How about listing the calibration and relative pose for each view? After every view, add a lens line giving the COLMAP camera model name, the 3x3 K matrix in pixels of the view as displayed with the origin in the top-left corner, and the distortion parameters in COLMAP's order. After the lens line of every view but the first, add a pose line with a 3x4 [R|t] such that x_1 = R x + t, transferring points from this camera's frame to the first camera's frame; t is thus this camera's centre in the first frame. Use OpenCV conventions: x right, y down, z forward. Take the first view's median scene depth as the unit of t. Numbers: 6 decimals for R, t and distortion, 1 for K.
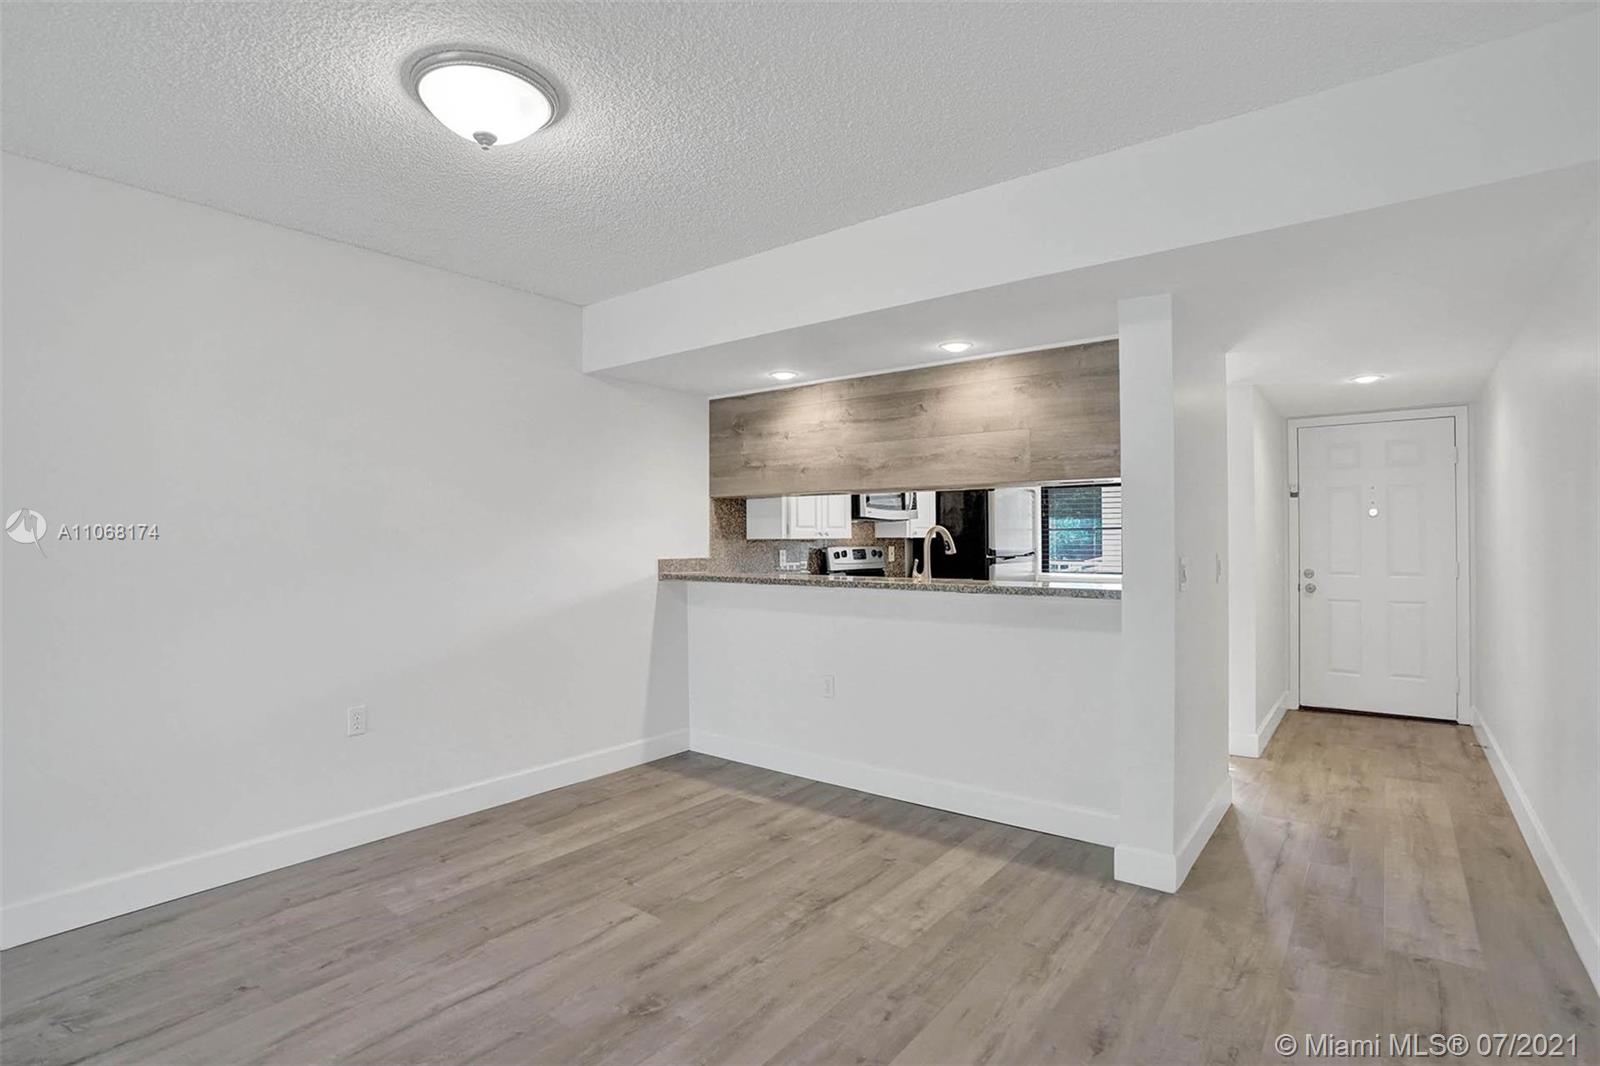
lens RADIAL K [[793.0, 0, 806.8], [0, 793.0, 533.6], [0, 0, 1]] dist [-0.073317, 0.028888]
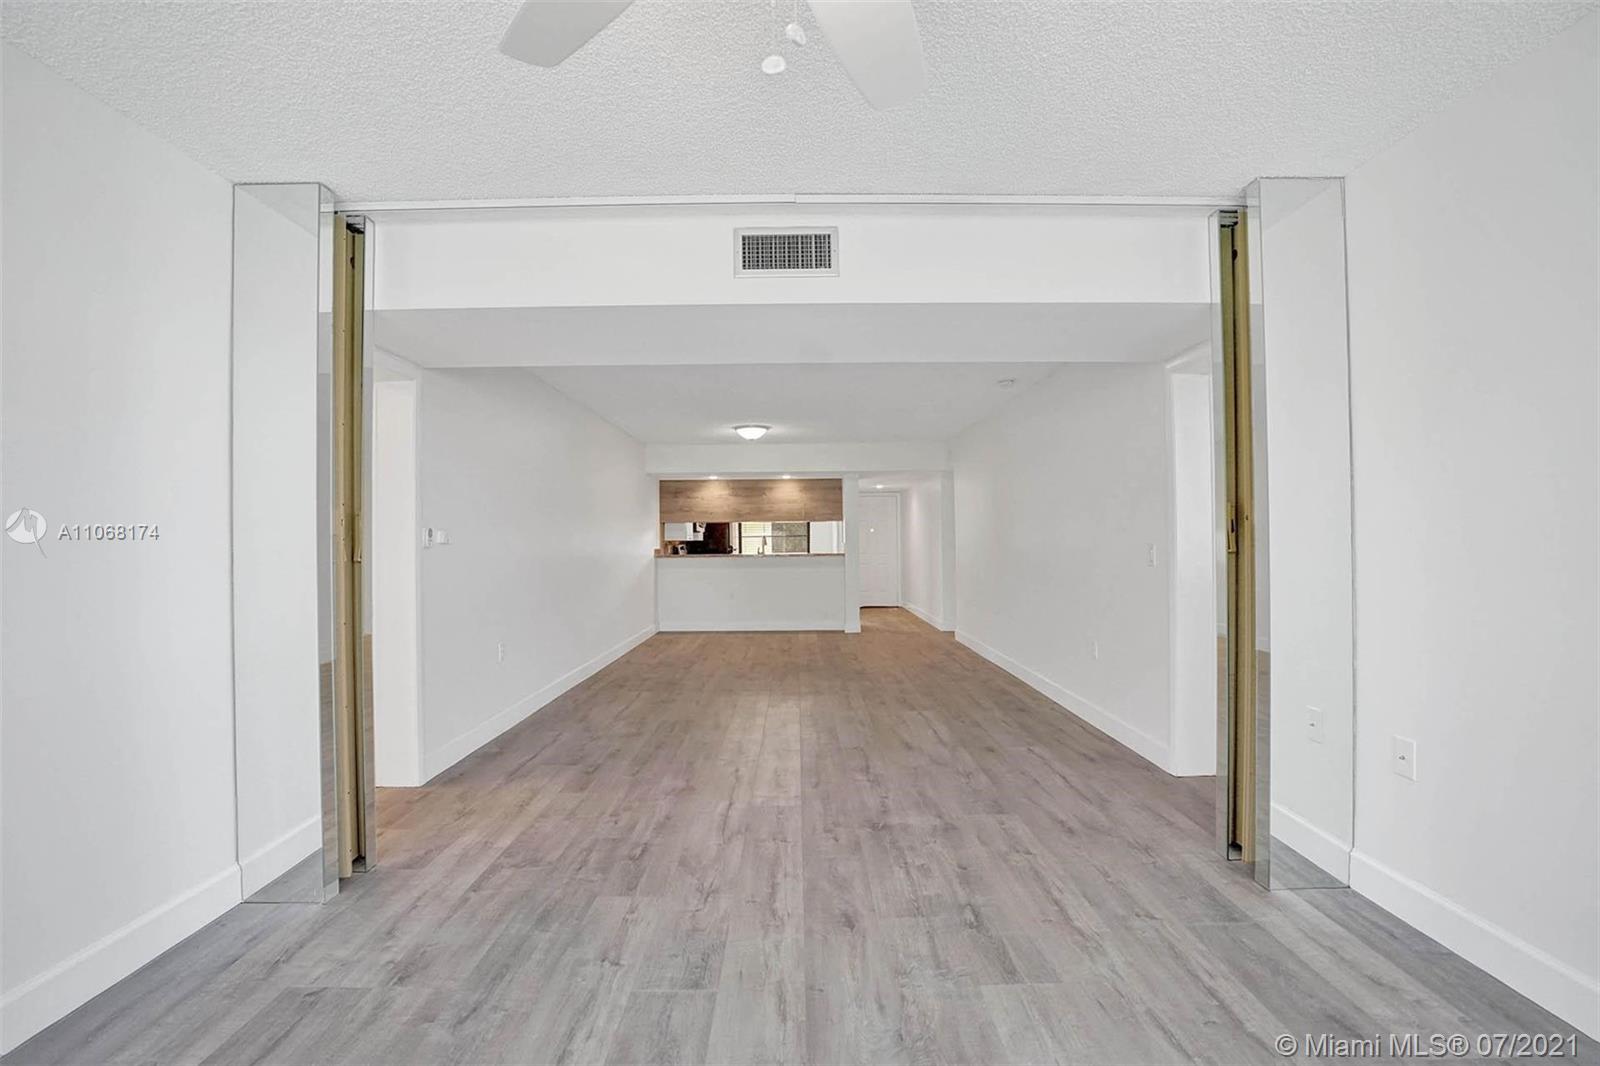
lens RADIAL K [[737.8, 0, 805.1], [0, 737.8, 538.3], [0, 0, 1]] dist [-0.068517, 0.026753]
pose [[0.789015, 0.001671, 0.614372, -1.192730], [0.000622, 0.999994, -0.003518, 0.009318], [-0.614374, 0.003158, 0.789009, -1.027425]]
